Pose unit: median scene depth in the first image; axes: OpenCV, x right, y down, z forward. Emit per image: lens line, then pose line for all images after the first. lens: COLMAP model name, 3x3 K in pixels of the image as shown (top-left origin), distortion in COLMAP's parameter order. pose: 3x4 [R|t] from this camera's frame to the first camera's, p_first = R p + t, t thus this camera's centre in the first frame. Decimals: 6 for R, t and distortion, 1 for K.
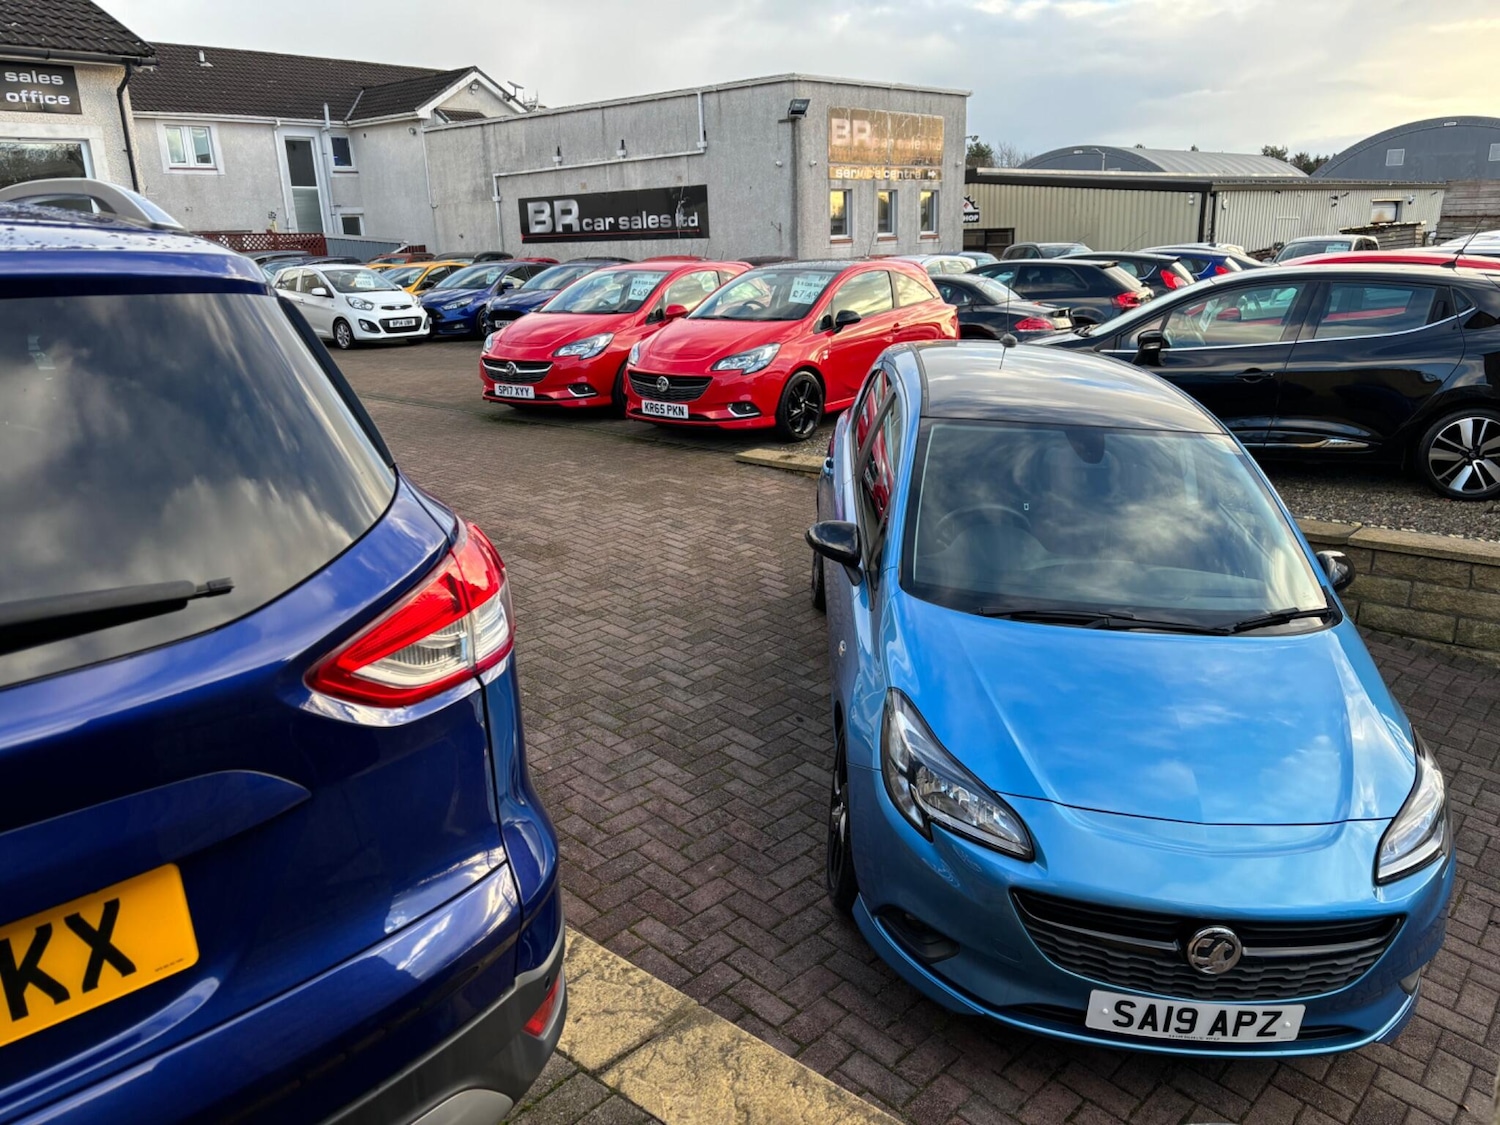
lens RADIAL K [[1122.2, 0, 750.0], [0, 1122.2, 562.5], [0, 0, 1]] dist [0.133928, -0.202814]
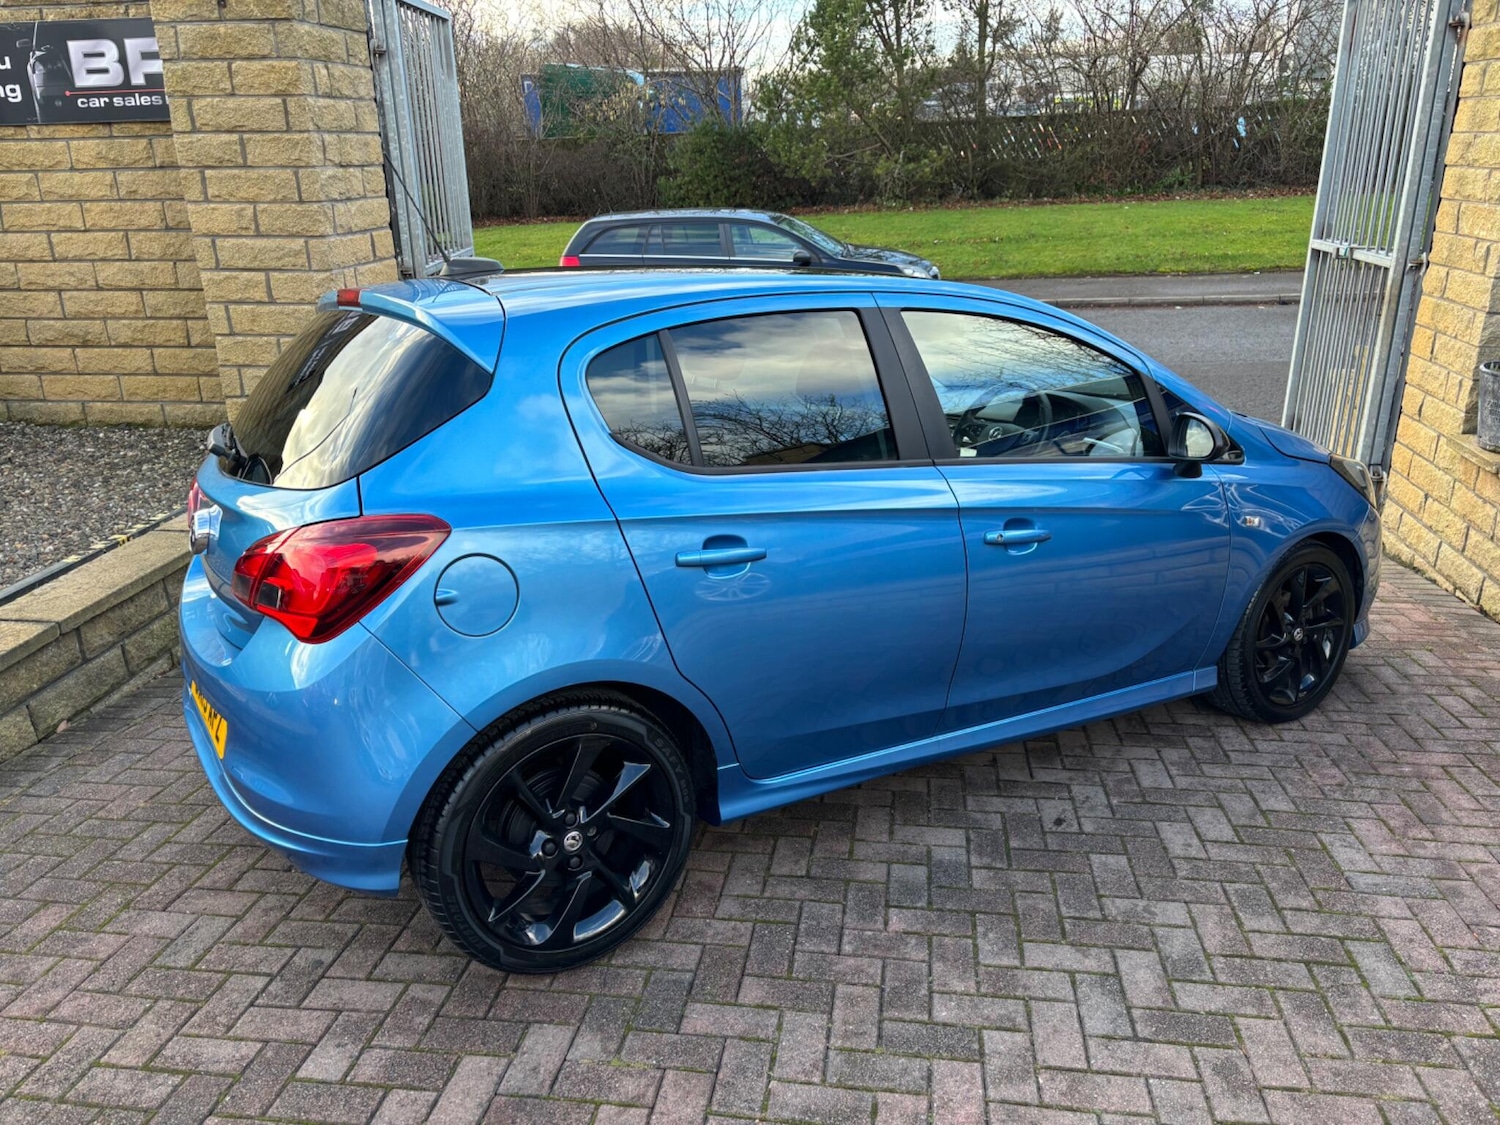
lens RADIAL K [[1139.1, 0, 751.5], [0, 1139.1, 553.9], [0, 0, 1]] dist [0.058516, -0.059542]
pose [[-0.550138, -0.246791, 0.797773, -0.269741], [0.269245, 0.851894, 0.449203, -0.259188], [-0.790478, 0.461920, -0.402212, 1.061162]]
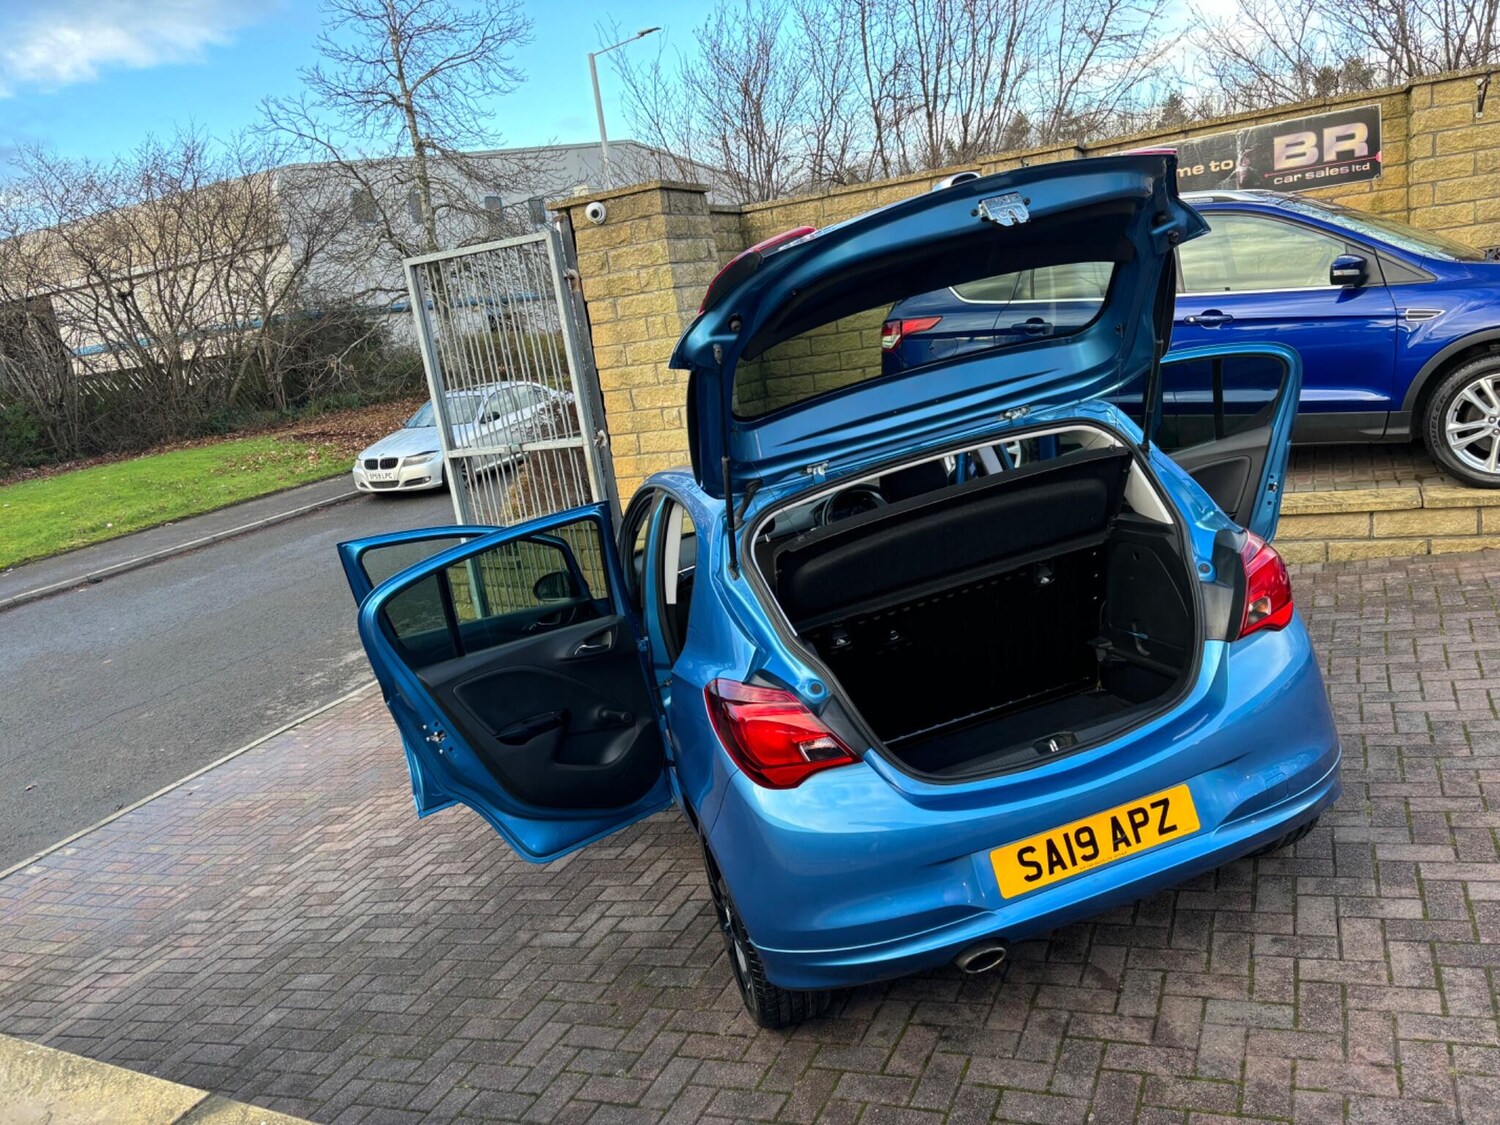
lens RADIAL K [[1140.4, 0, 768.2], [0, 1140.4, 566.1], [0, 0, 1]] dist [0.071492, -0.067006]
pose [[-0.944865, 0.223190, -0.239619, 0.403794], [0.082422, 0.870282, 0.485608, -0.381076], [0.316919, 0.439084, -0.840695, 1.362326]]
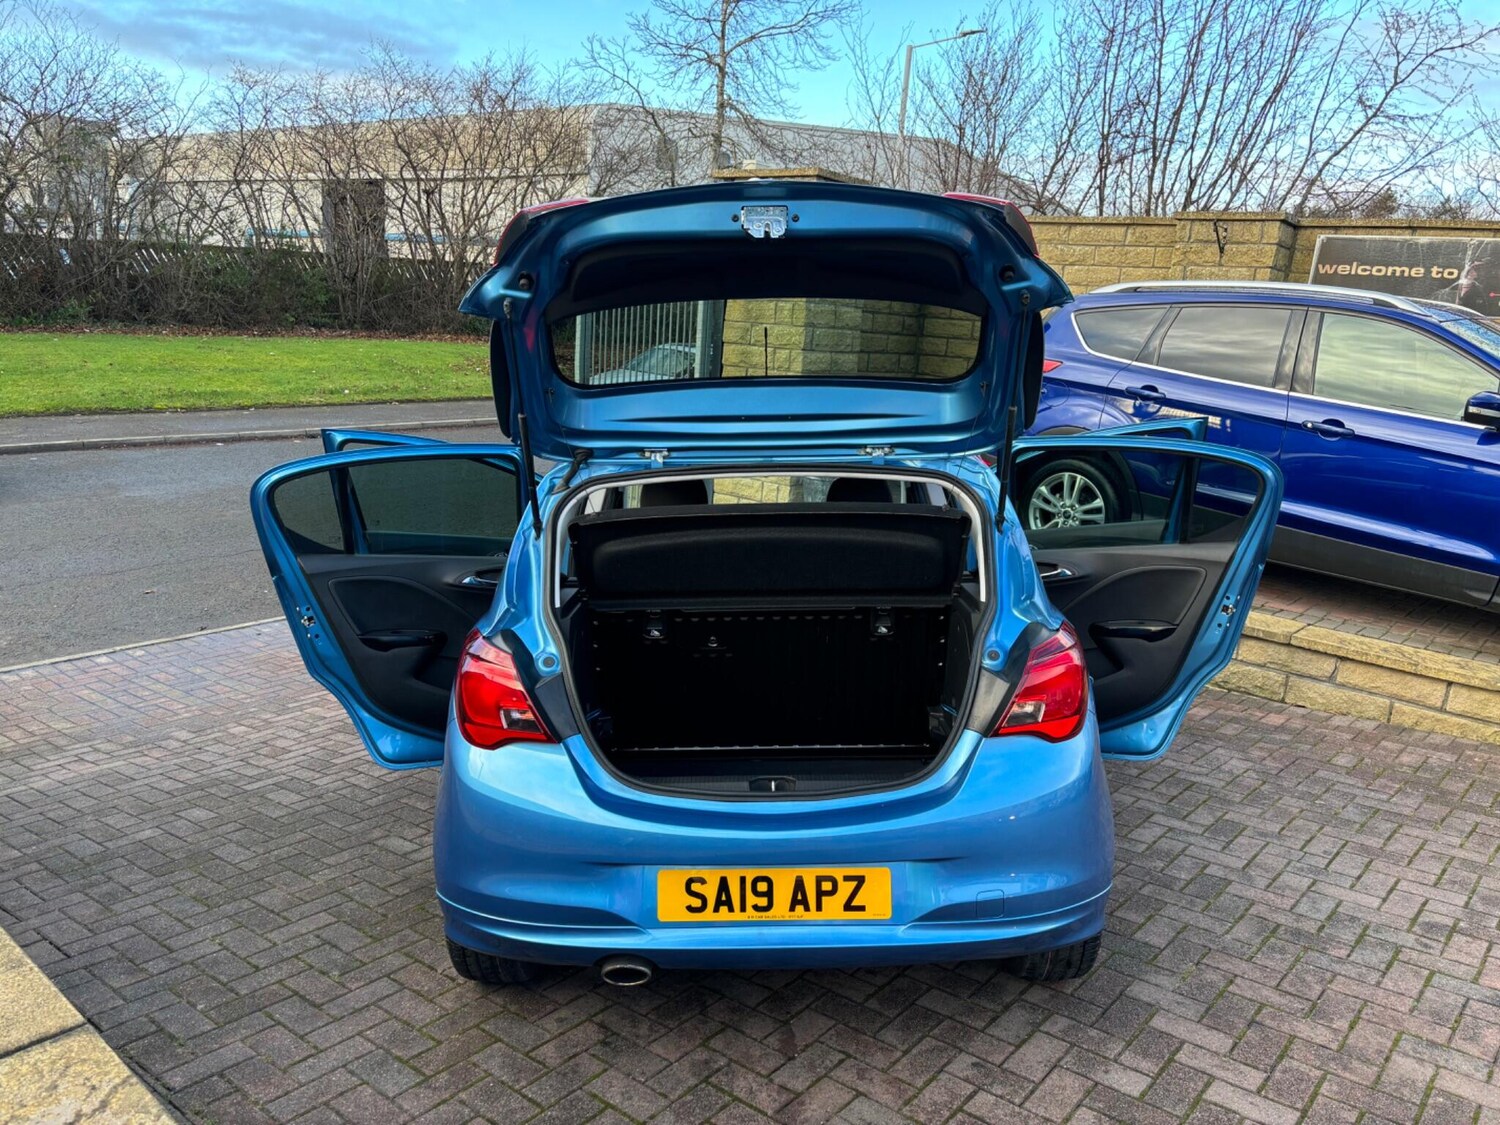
lens RADIAL K [[1145.2, 0, 768.3], [0, 1145.2, 568.4], [0, 0, 1]] dist [0.062188, -0.056476]
pose [[-0.998487, -0.033861, -0.043333, 0.225365], [-0.050664, 0.872847, 0.485357, -0.373886], [0.021389, 0.486818, -0.873242, 1.388207]]
